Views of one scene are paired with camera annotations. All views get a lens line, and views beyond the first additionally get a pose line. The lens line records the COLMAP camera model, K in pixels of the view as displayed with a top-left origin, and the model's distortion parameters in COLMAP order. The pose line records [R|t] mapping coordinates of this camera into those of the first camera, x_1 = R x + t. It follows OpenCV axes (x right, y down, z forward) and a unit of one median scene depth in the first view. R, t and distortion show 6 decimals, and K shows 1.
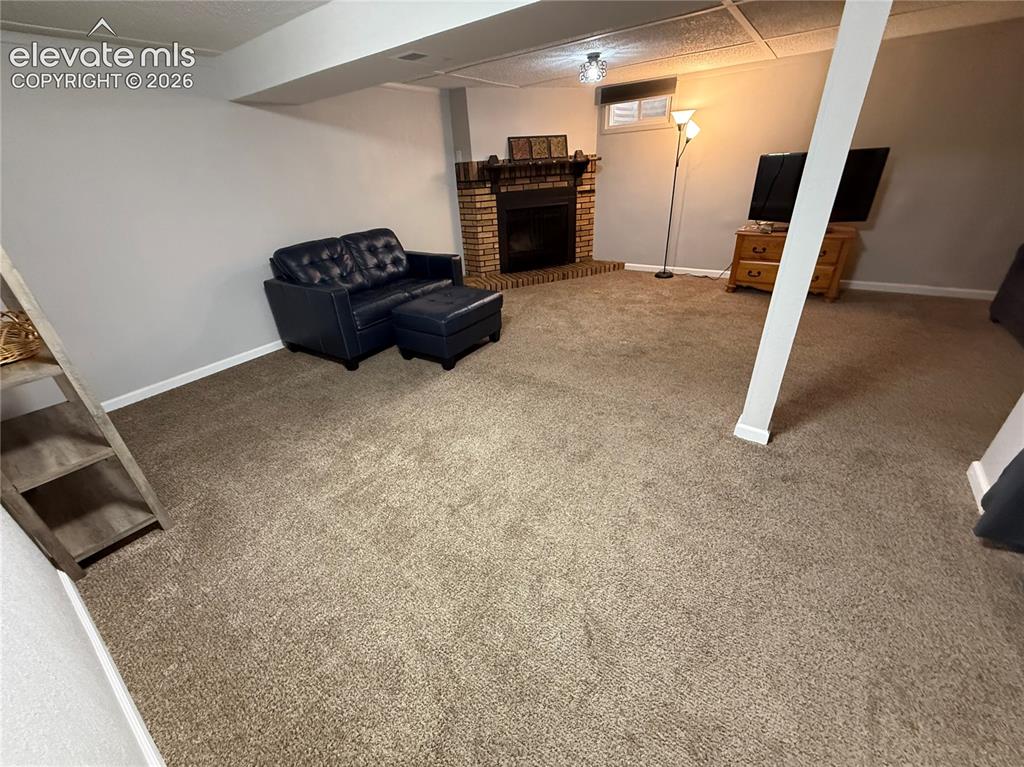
lens RADIAL K [[406.3, 0, 510.6], [0, 406.3, 383.9], [0, 0, 1]] dist [-0.002453, -0.000694]
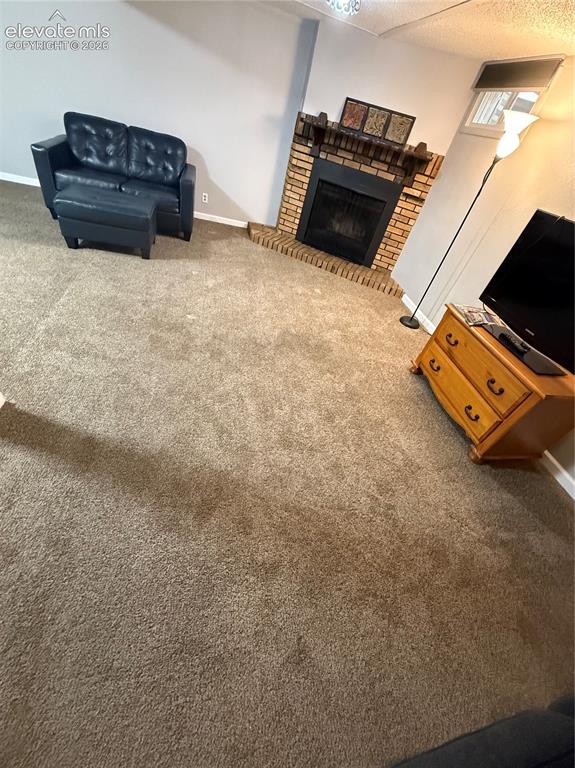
lens RADIAL K [[304.8, 0, 288.5], [0, 304.8, 384.7], [0, 0, 1]] dist [-0.002453, -0.000694]
pose [[0.670606, 0.633214, -0.386430, 0.552939], [-0.561447, 0.773715, 0.293501, -0.216580], [0.484835, 0.020137, 0.874374, 0.324458]]
